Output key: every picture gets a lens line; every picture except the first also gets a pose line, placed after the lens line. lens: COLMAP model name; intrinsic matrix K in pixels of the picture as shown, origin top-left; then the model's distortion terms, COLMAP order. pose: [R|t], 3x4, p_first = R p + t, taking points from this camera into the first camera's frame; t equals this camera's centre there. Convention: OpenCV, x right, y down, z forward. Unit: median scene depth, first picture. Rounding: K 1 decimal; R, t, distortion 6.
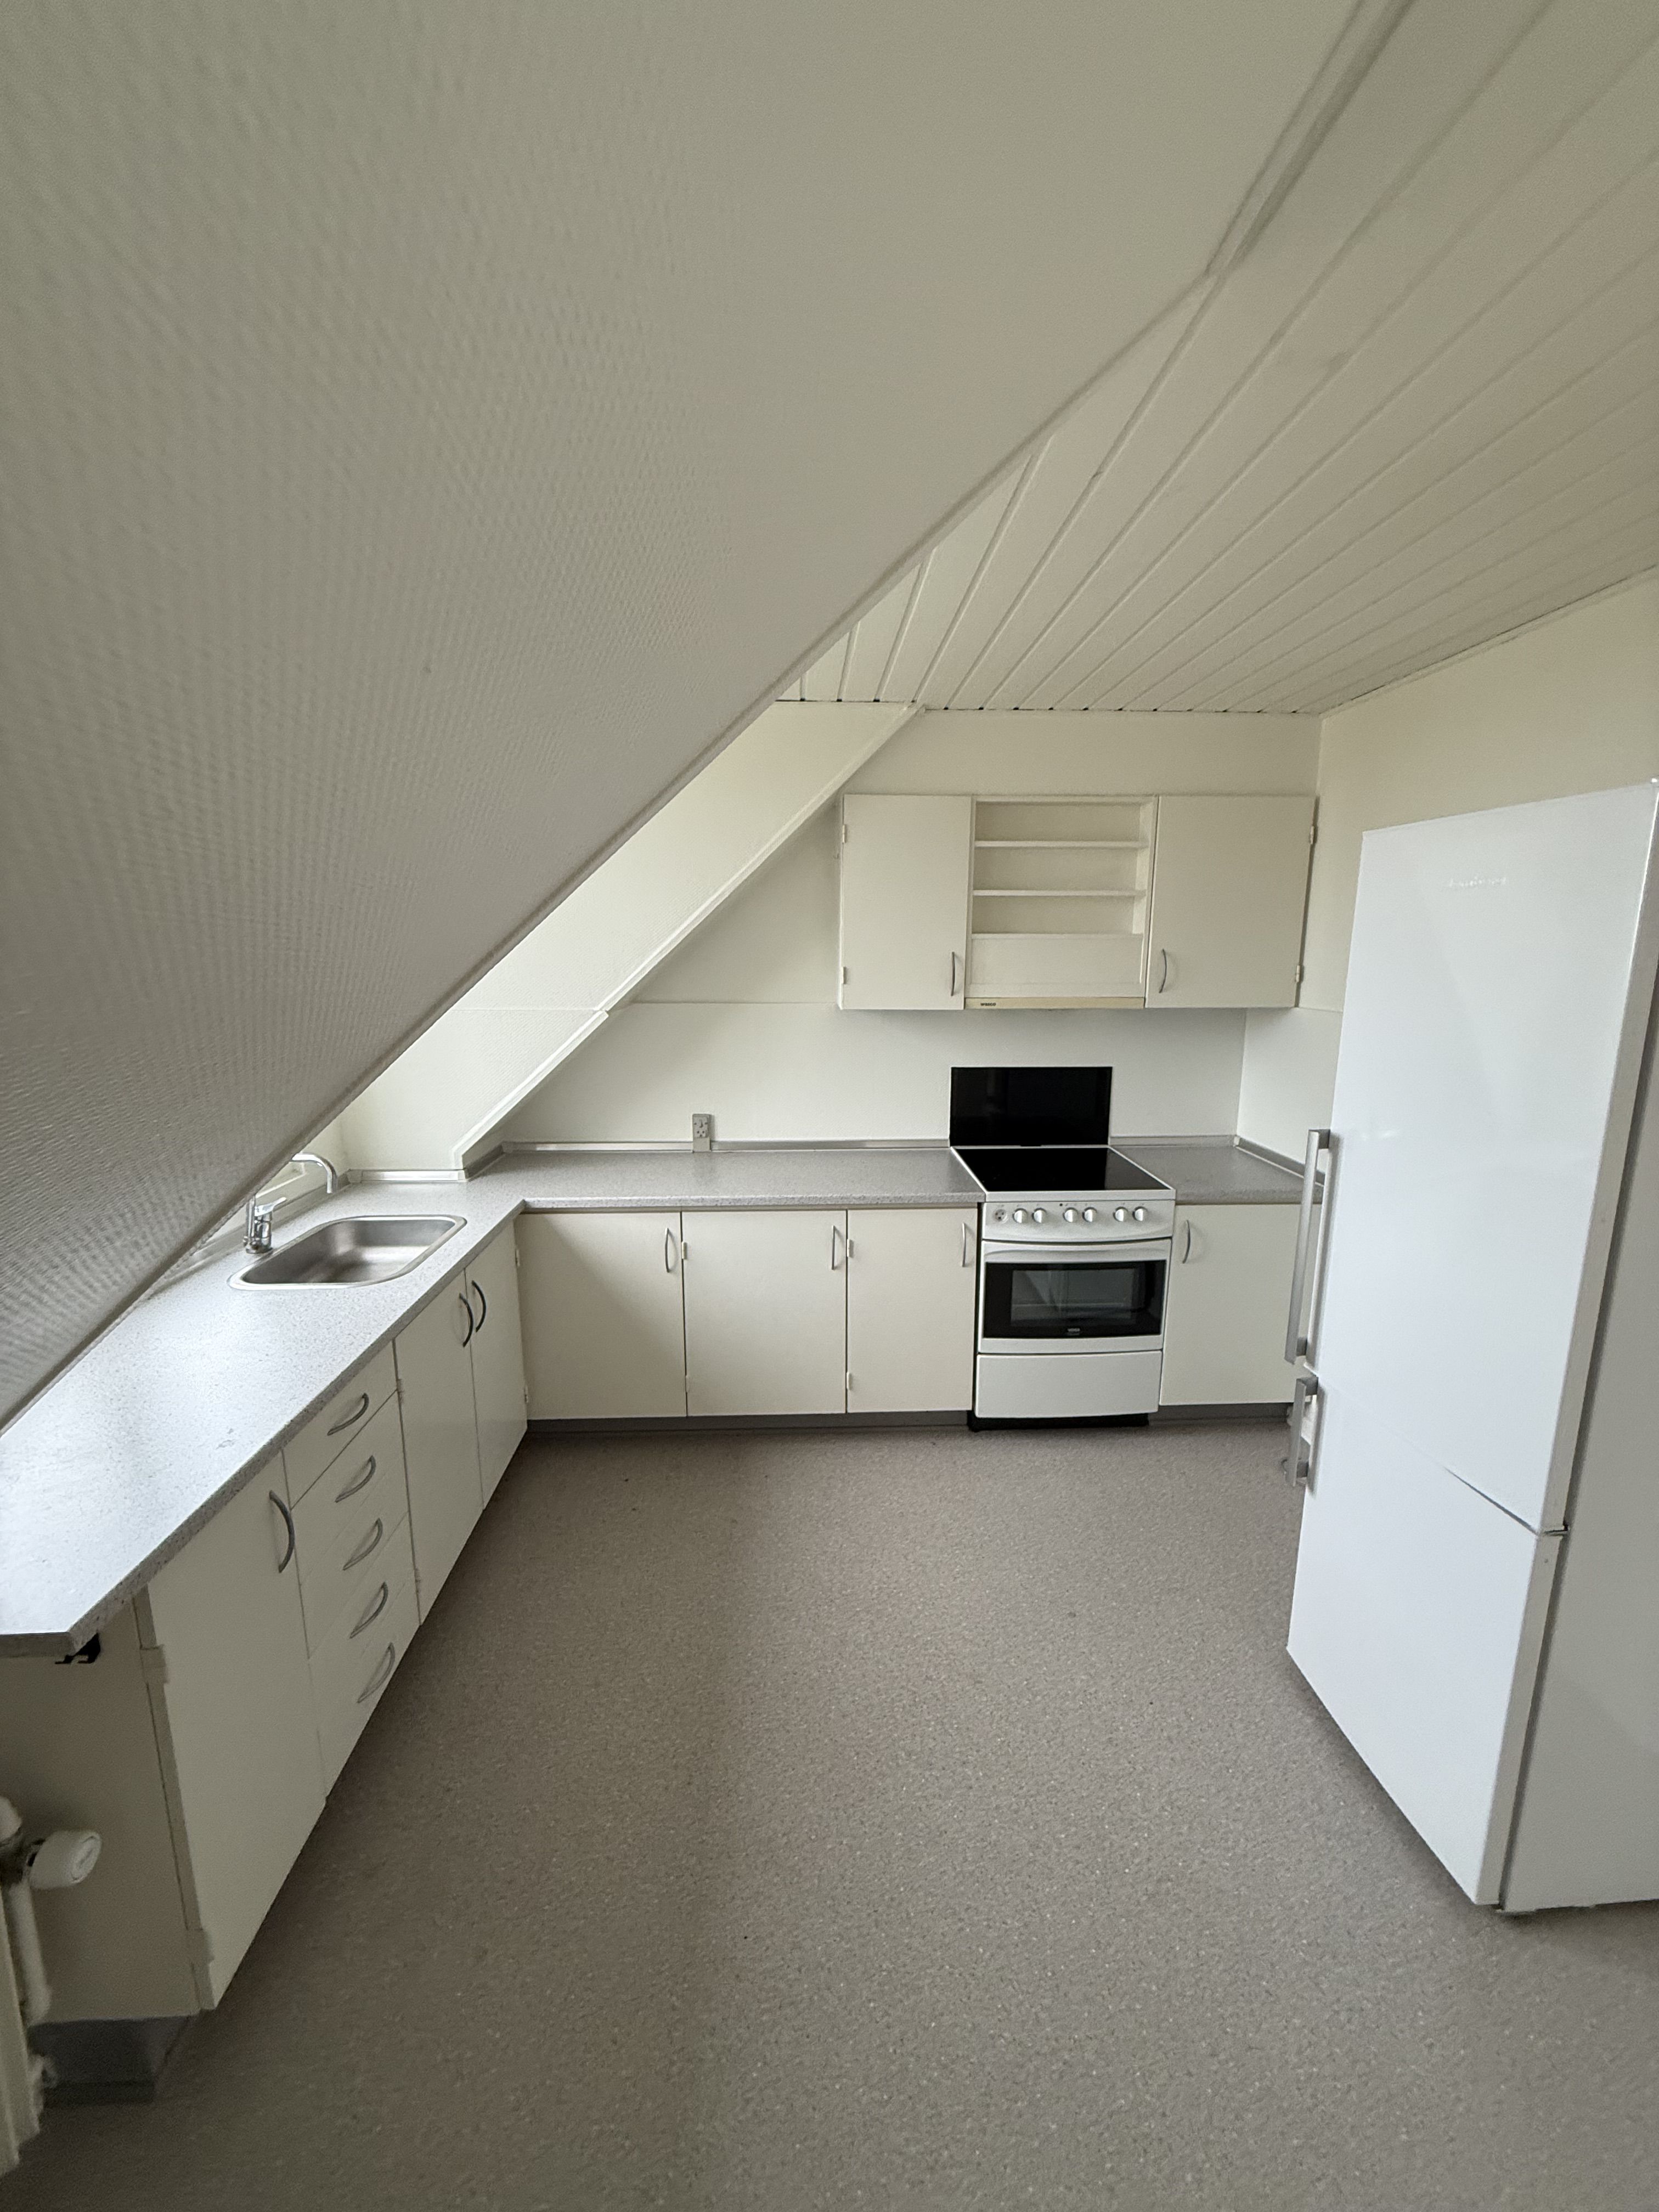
lens RADIAL K [[875.5, 0, 828.8], [0, 875.5, 1101.0], [0, 0, 1]] dist [0.001623, -0.000020]
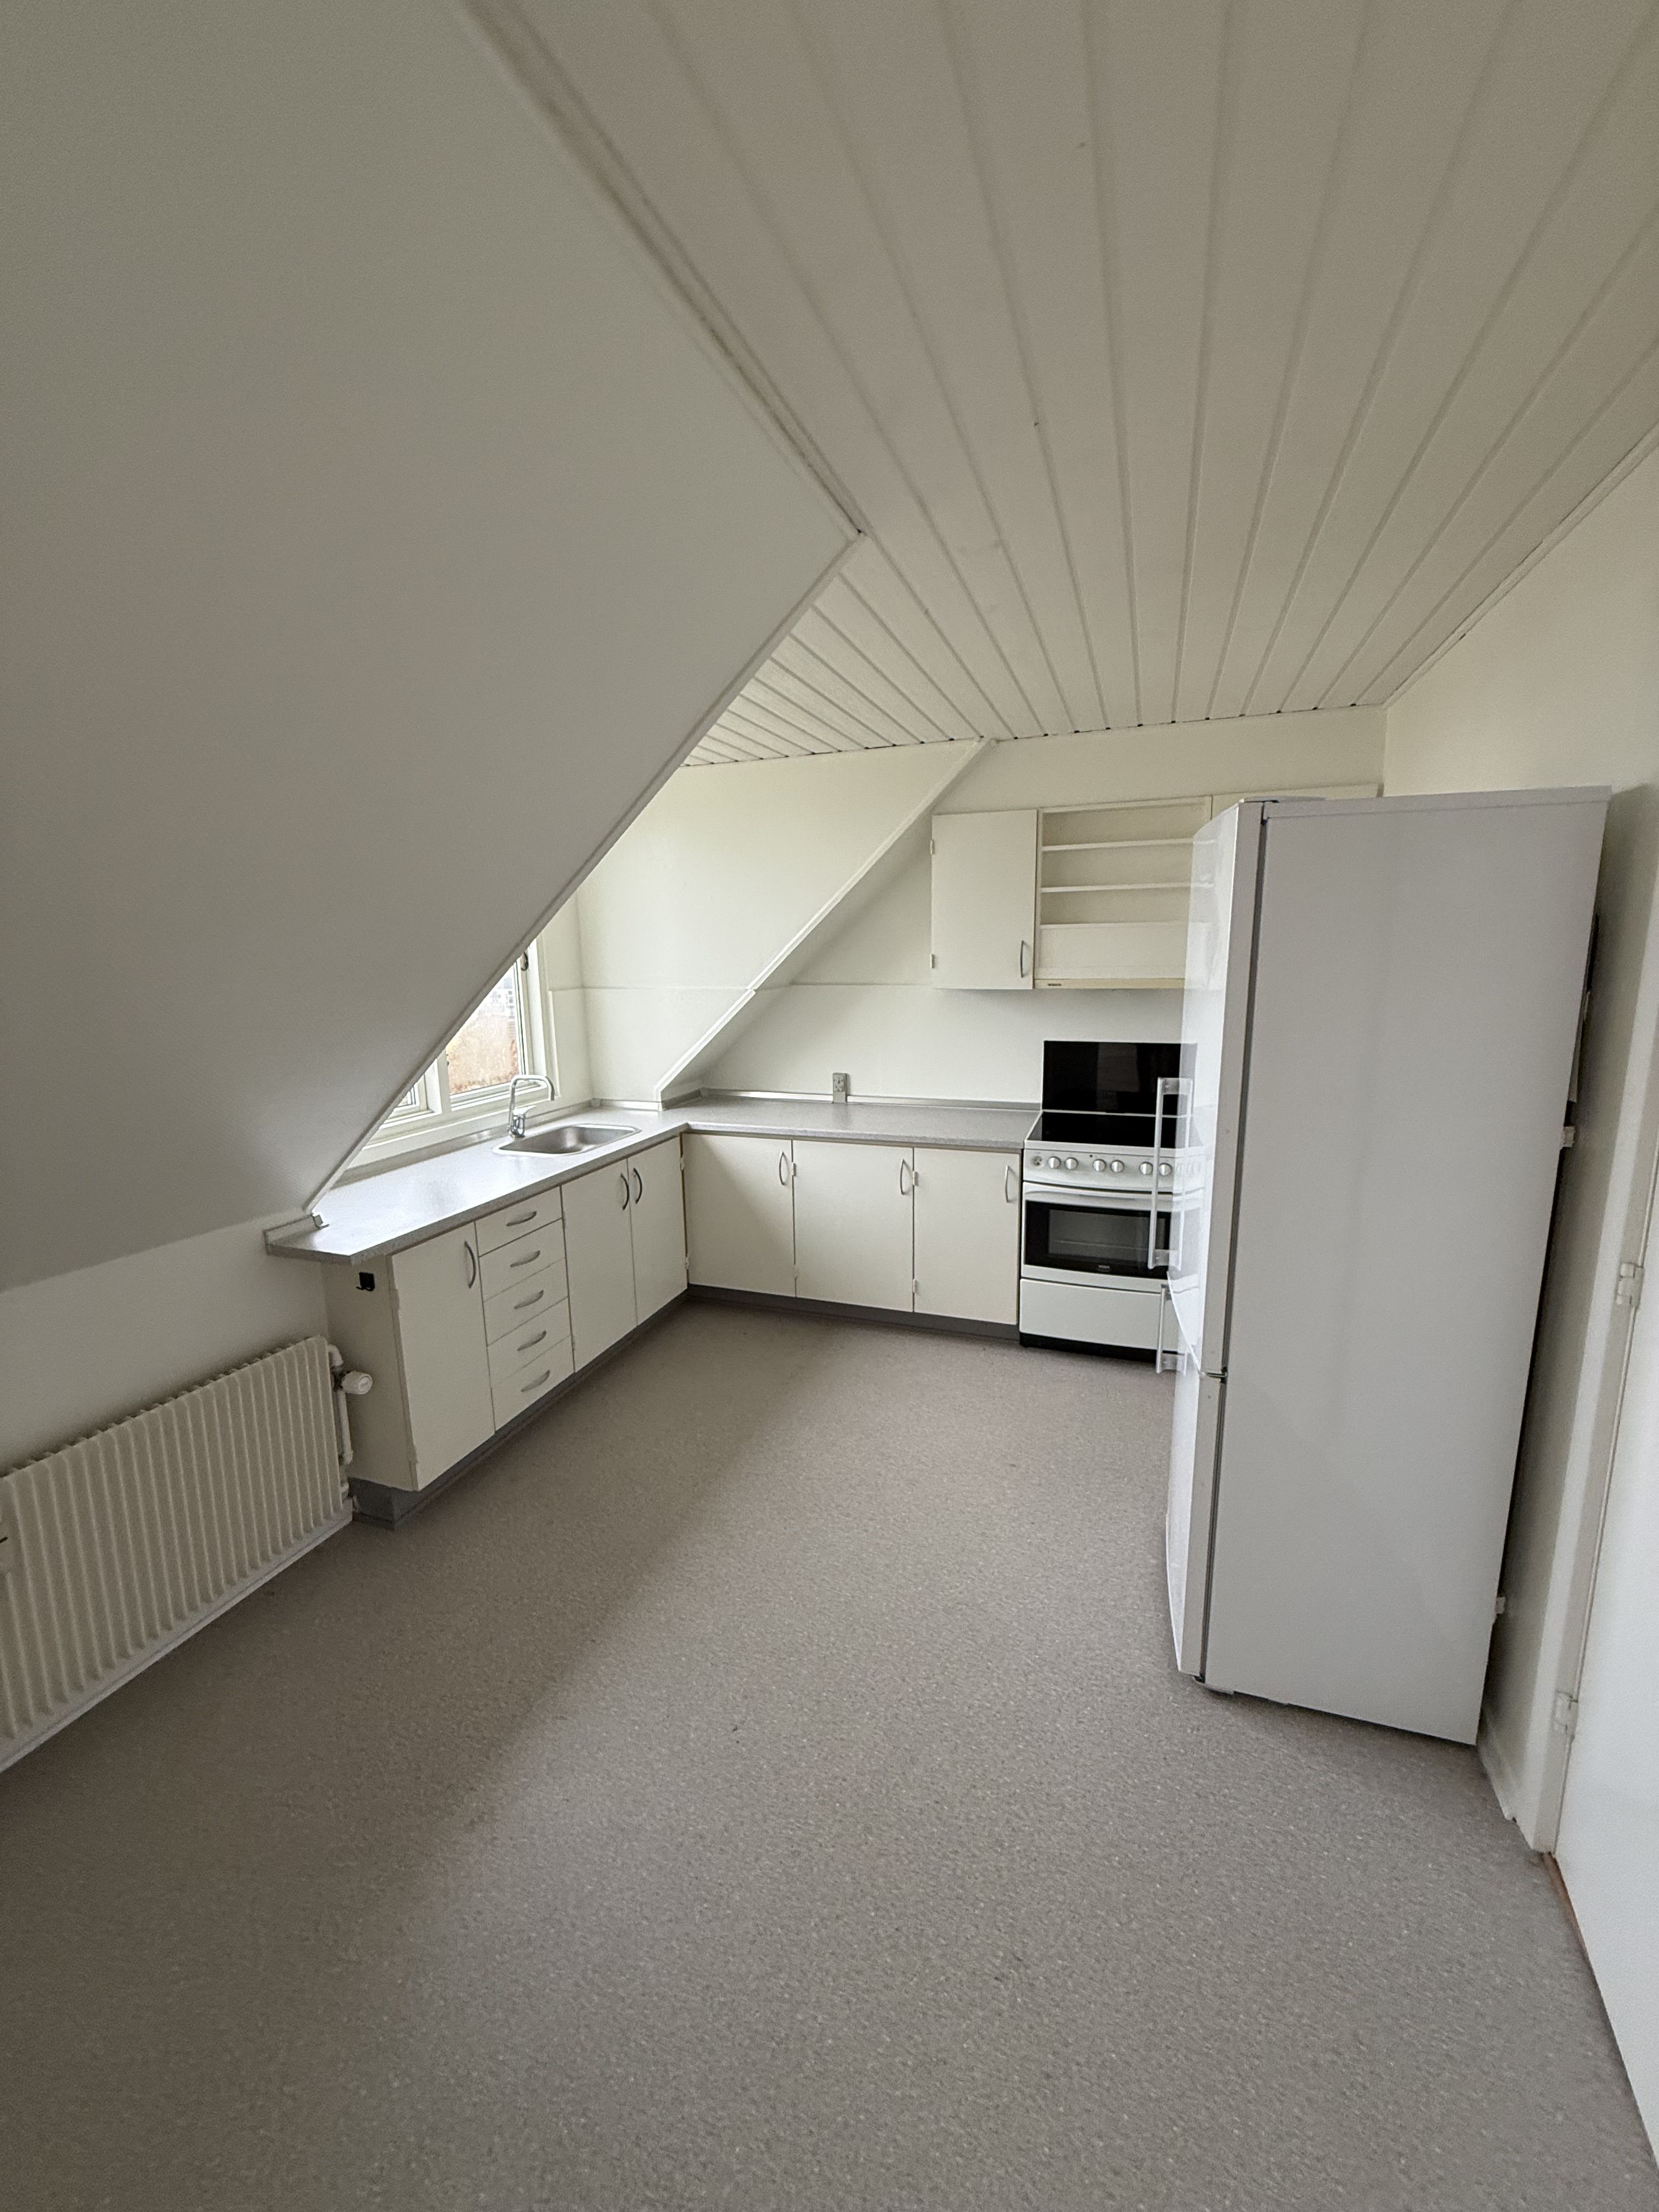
lens RADIAL K [[875.5, 0, 829.4], [0, 875.5, 1097.7], [0, 0, 1]] dist [0.001623, -0.000020]
pose [[0.925619, 0.048266, -0.375365, 0.371910], [-0.048130, 0.998794, 0.009746, 0.045936], [0.375383, 0.009045, 0.926826, -0.207692]]
